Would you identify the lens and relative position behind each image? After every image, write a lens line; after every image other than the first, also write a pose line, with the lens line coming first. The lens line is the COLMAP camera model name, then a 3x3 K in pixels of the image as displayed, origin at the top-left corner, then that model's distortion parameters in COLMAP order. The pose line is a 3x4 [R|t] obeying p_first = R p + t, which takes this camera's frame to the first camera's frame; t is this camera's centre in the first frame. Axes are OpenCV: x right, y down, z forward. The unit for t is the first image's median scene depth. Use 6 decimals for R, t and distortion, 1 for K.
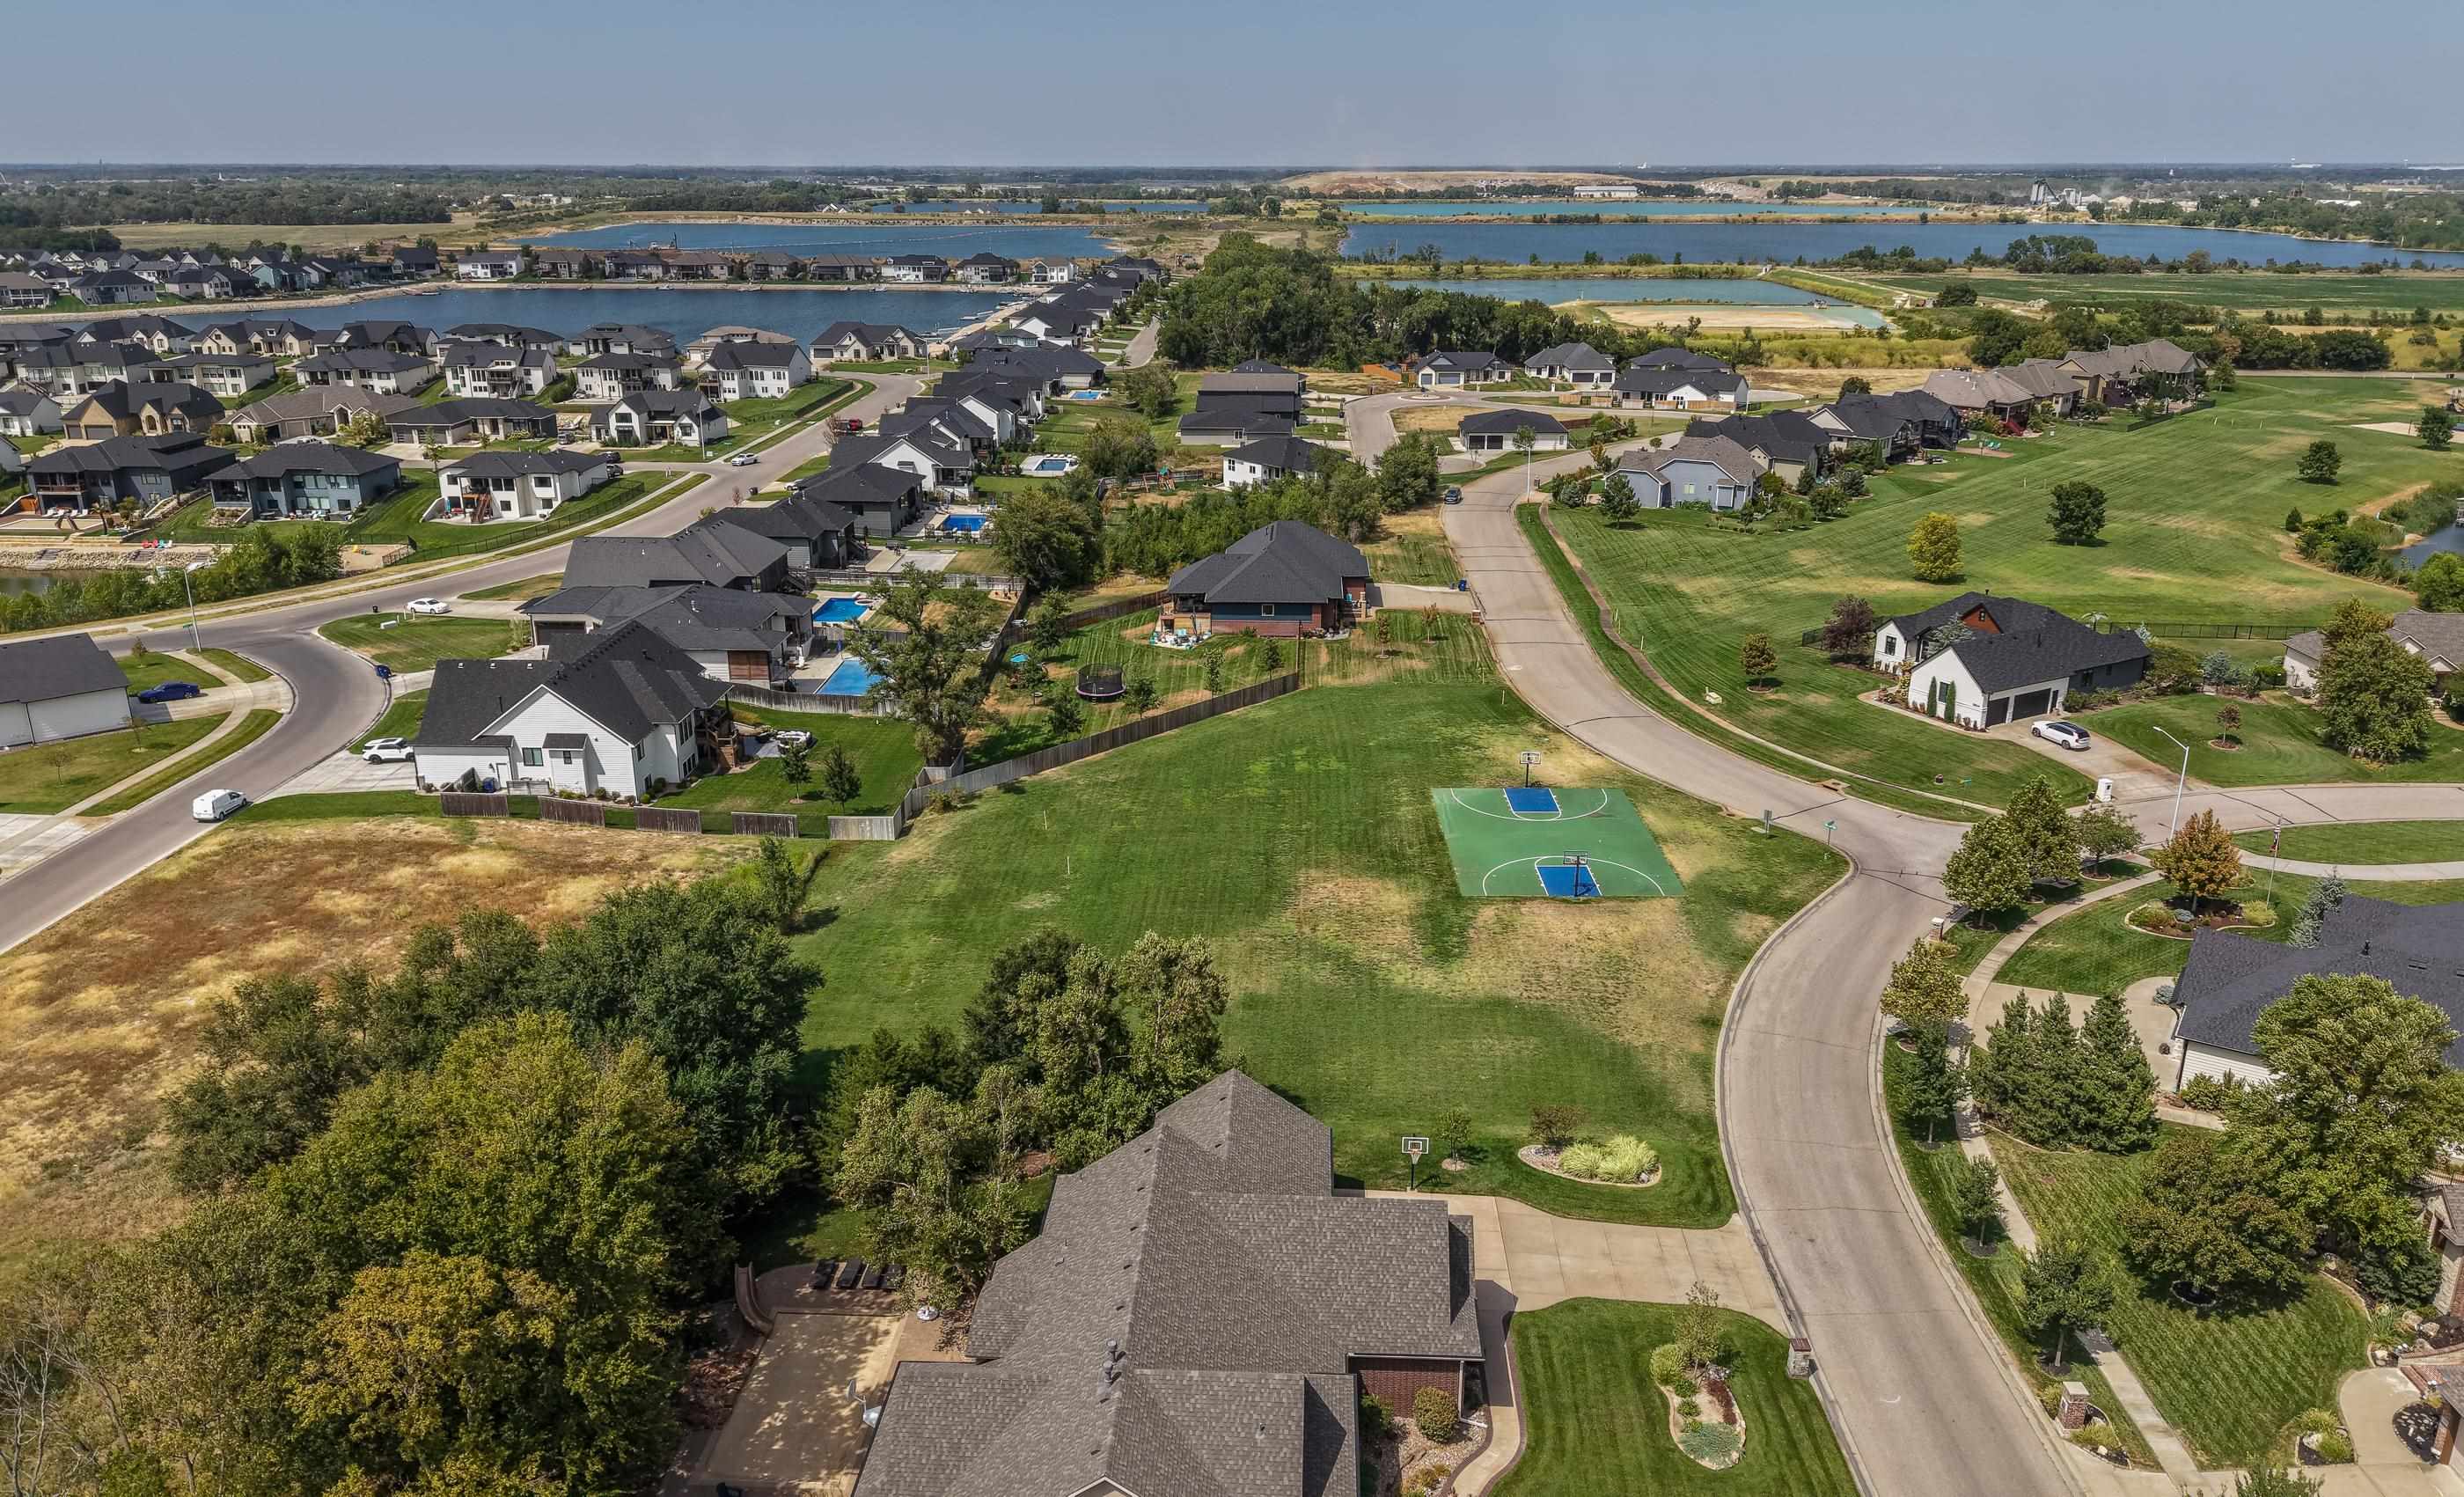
lens RADIAL K [[1751.2, 0, 1227.8], [0, 1751.2, 809.3], [0, 0, 1]] dist [0.048244, -0.064017]
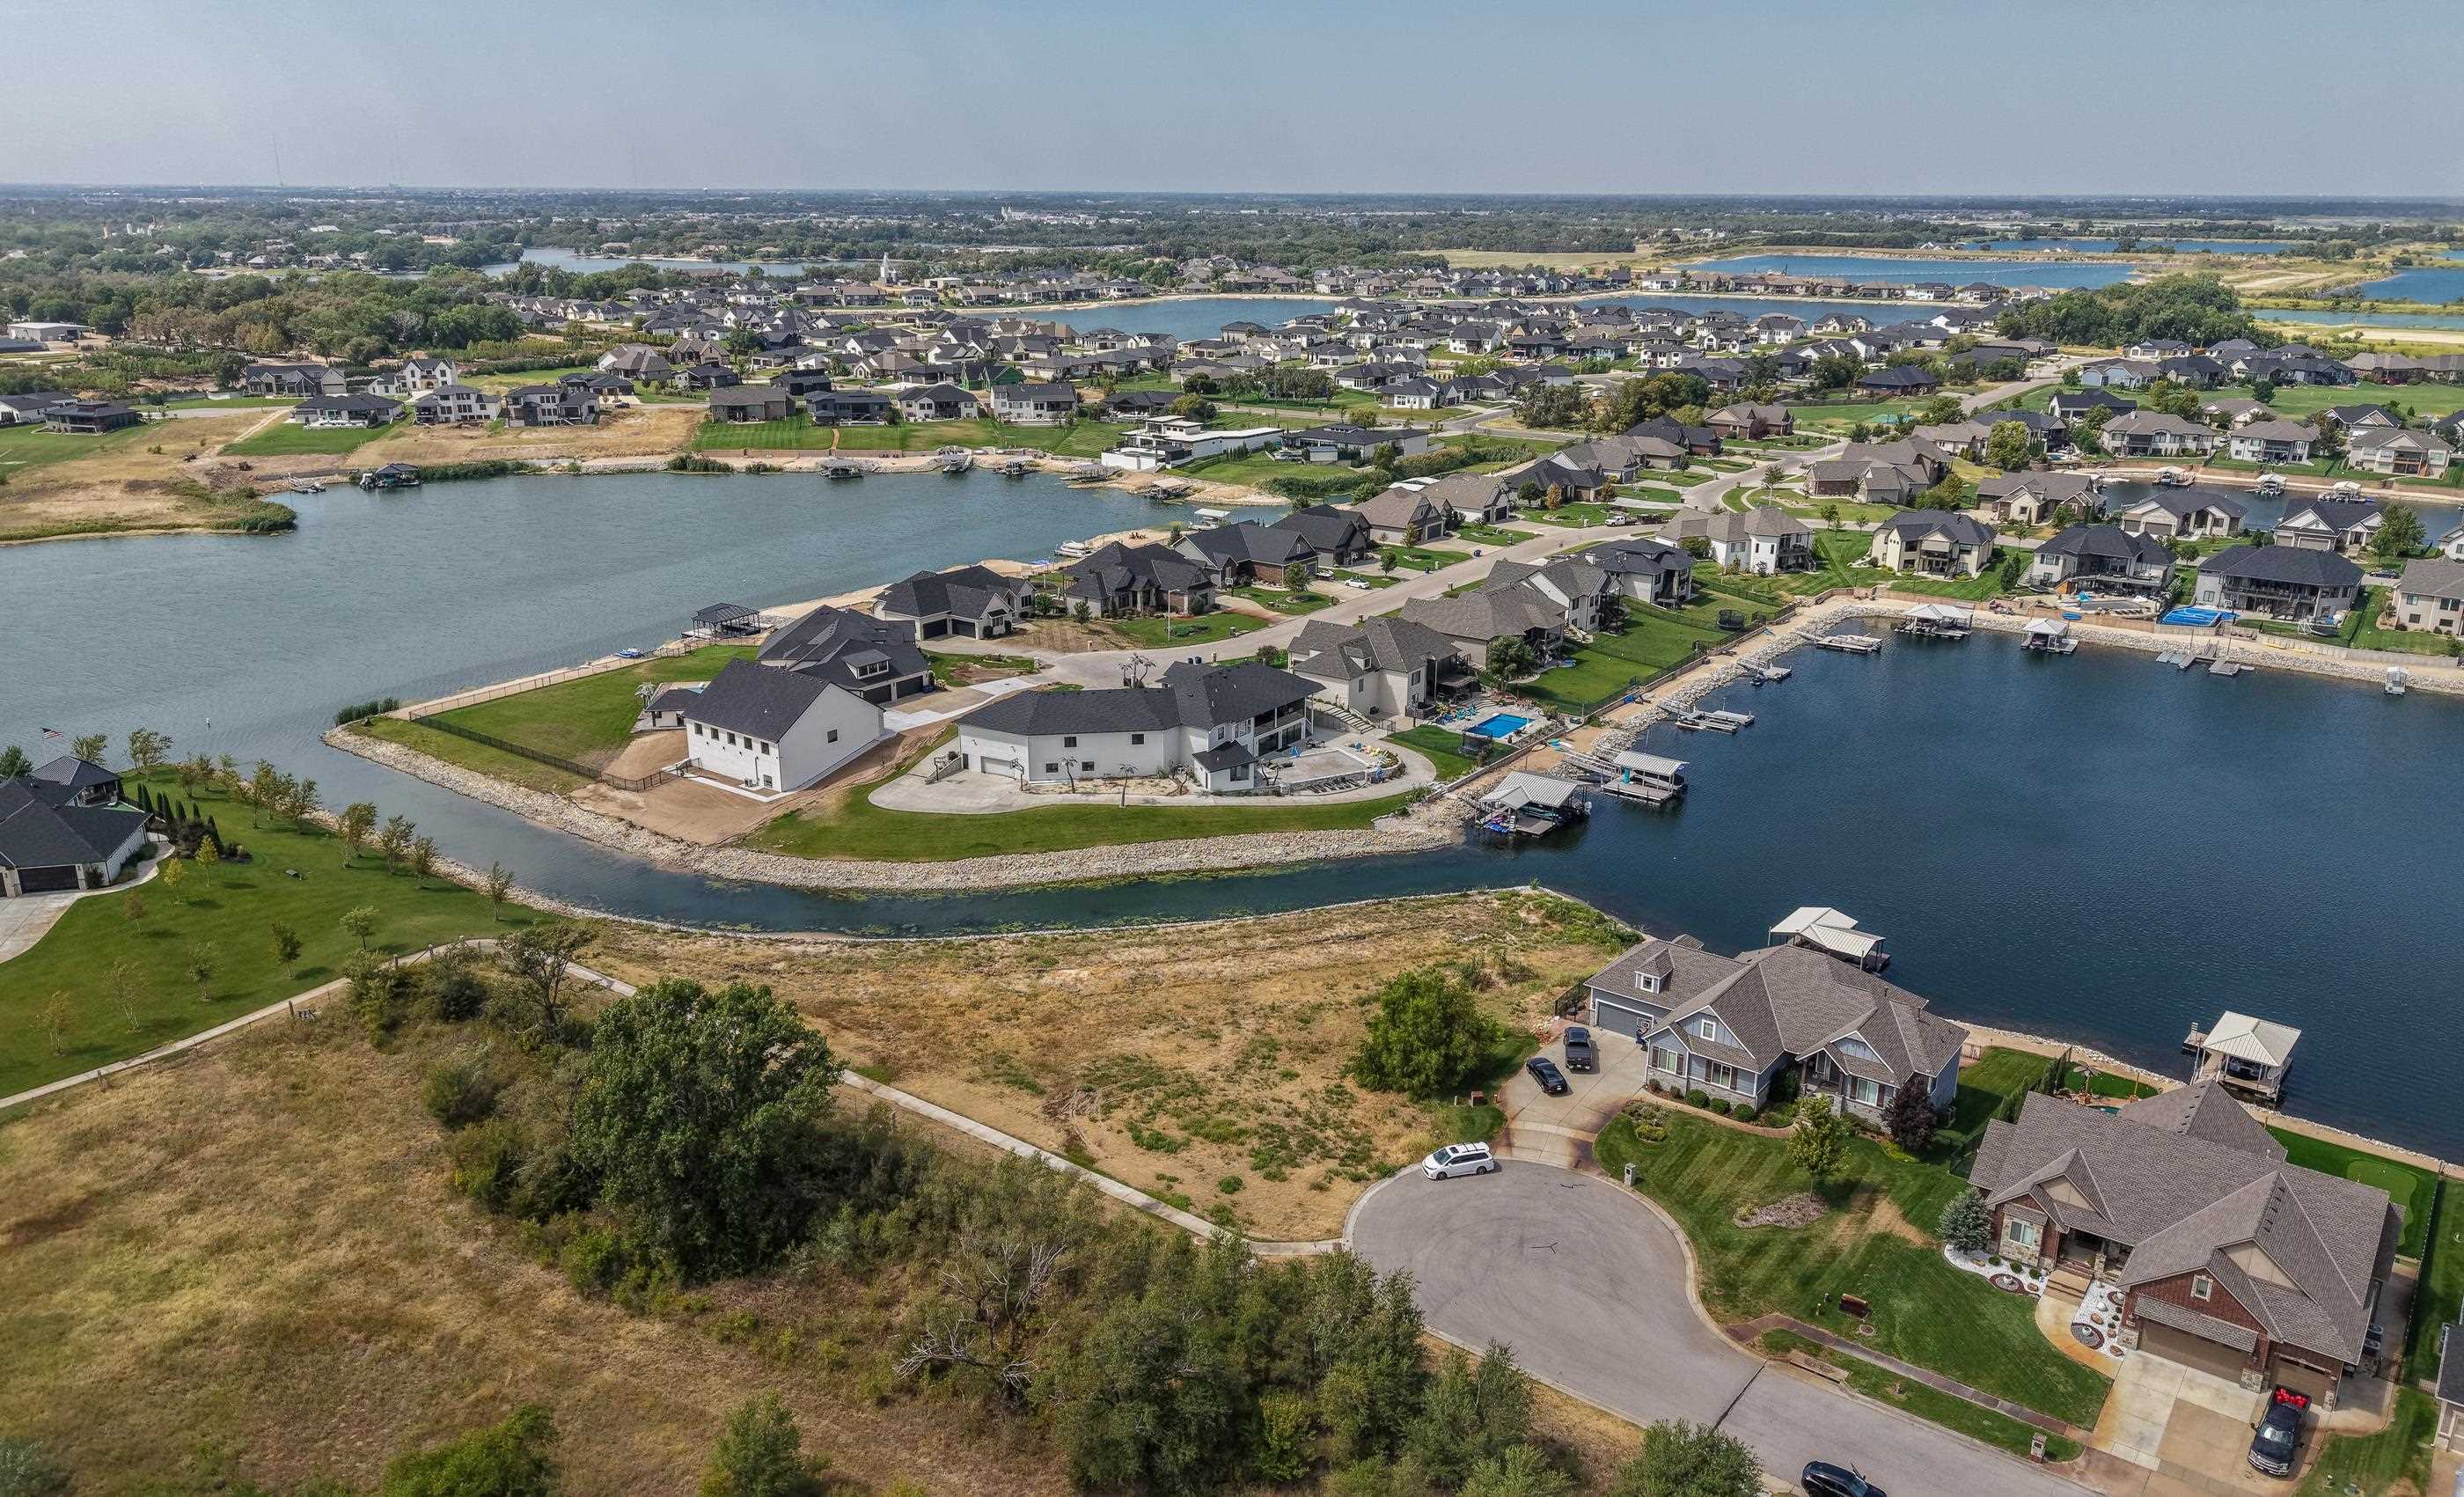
lens RADIAL K [[1766.3, 0, 1230.3], [0, 1766.3, 756.9], [0, 0, 1]] dist [0.061130, -0.084975]
pose [[0.824464, 0.175073, -0.538153, 0.945335], [-0.198091, 0.980063, 0.015355, 0.768185], [0.530112, 0.093944, 0.842707, -2.431902]]
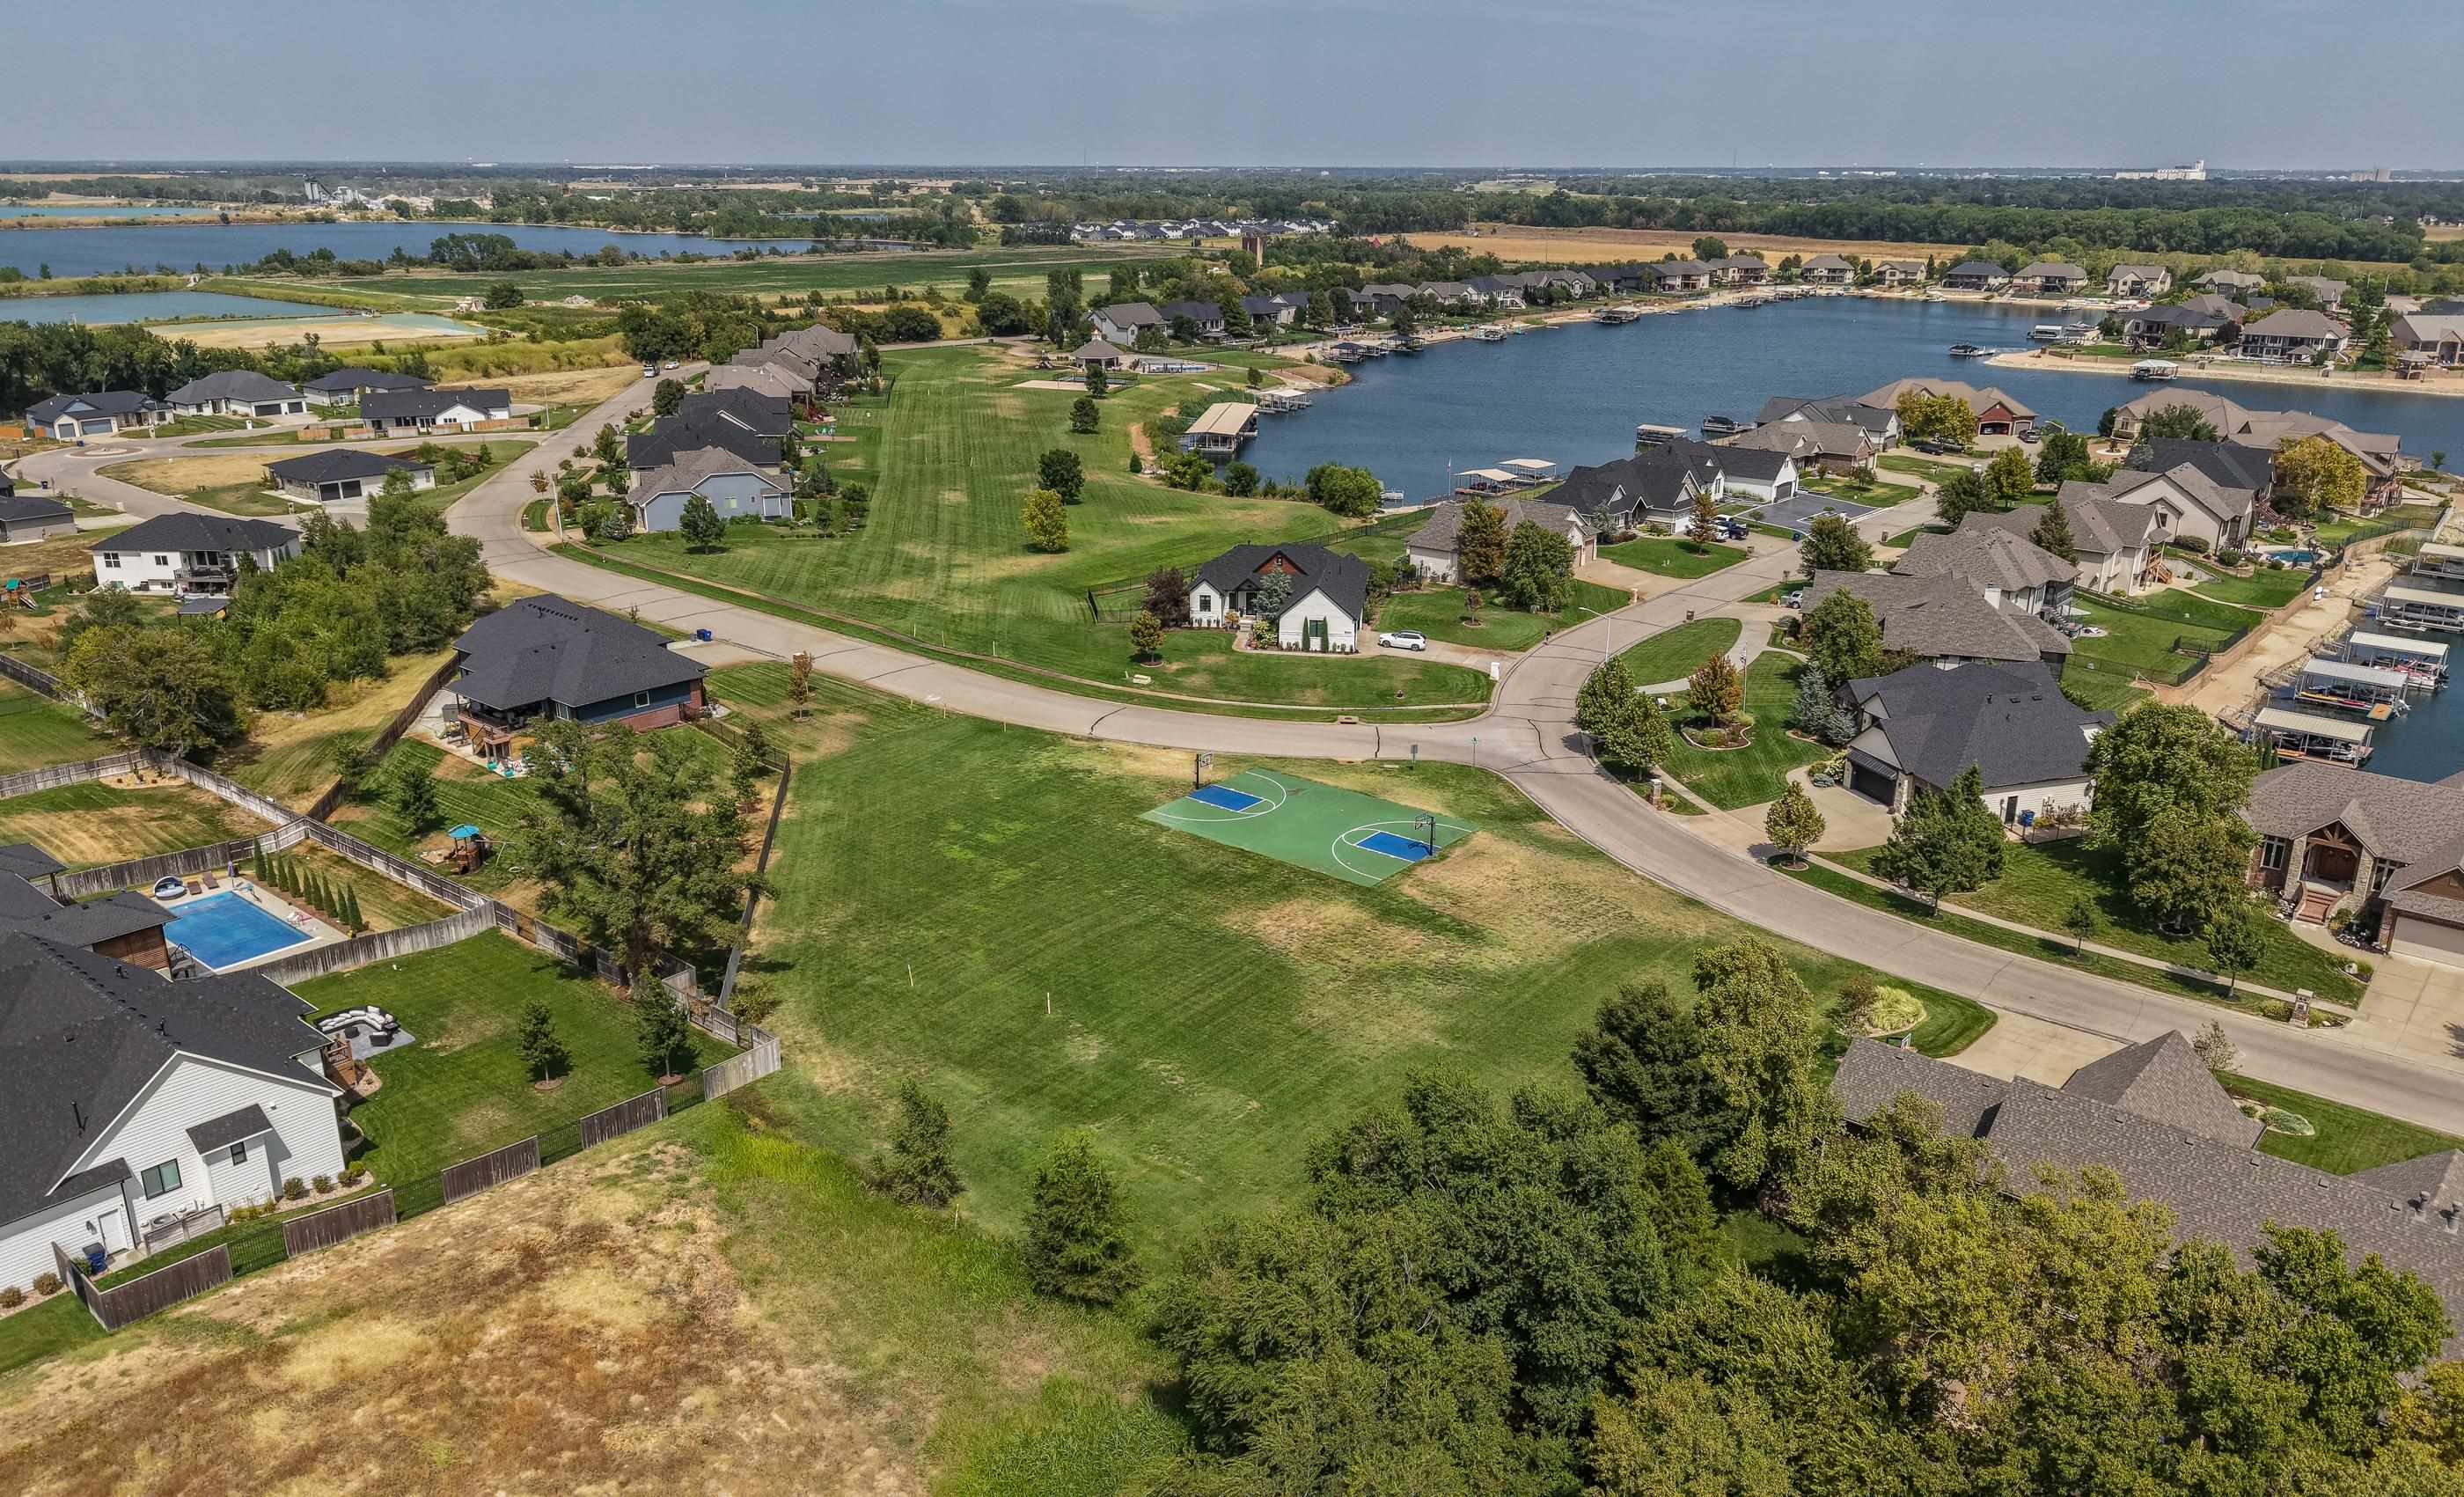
lens RADIAL K [[1738.1, 0, 1228.6], [0, 1738.1, 828.2], [0, 0, 1]] dist [0.068313, -0.085581]
pose [[0.617752, -0.276286, 0.736239, -0.439012], [0.267833, 0.954193, 0.133348, -0.094293], [-0.739357, 0.114813, 0.663453, 0.263490]]
